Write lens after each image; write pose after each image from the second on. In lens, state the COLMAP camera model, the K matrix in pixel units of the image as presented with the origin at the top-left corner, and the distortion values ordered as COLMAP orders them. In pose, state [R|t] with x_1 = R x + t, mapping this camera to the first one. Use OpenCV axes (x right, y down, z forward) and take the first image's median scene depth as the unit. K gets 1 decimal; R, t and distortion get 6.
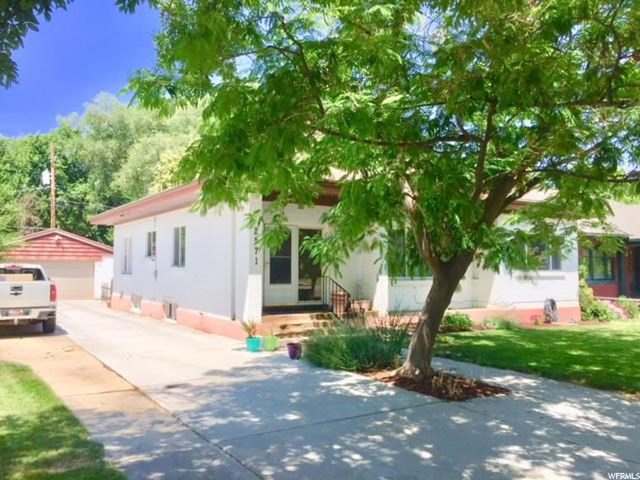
lens RADIAL K [[543.2, 0, 319.5], [0, 543.2, 240.3], [0, 0, 1]] dist [0.036231, -0.024530]
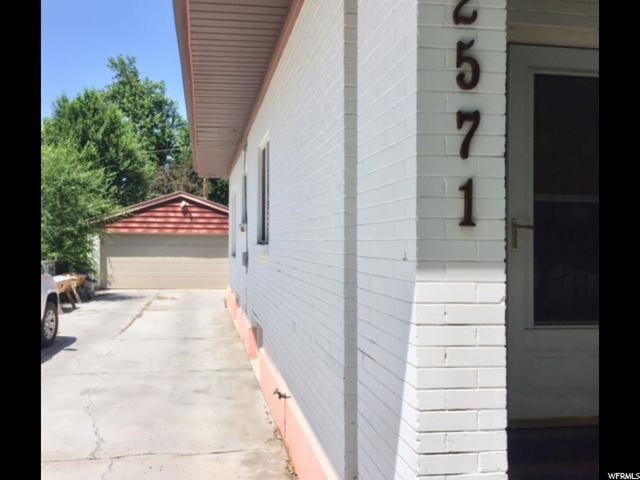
lens RADIAL K [[543.2, 0, 319.8], [0, 543.2, 241.2], [0, 0, 1]] dist [0.036231, -0.024530]
pose [[0.934040, 0.002897, -0.357158, -0.048735], [0.011941, 0.999155, 0.039333, 0.020495], [0.356970, -0.041003, 0.933216, 0.411186]]
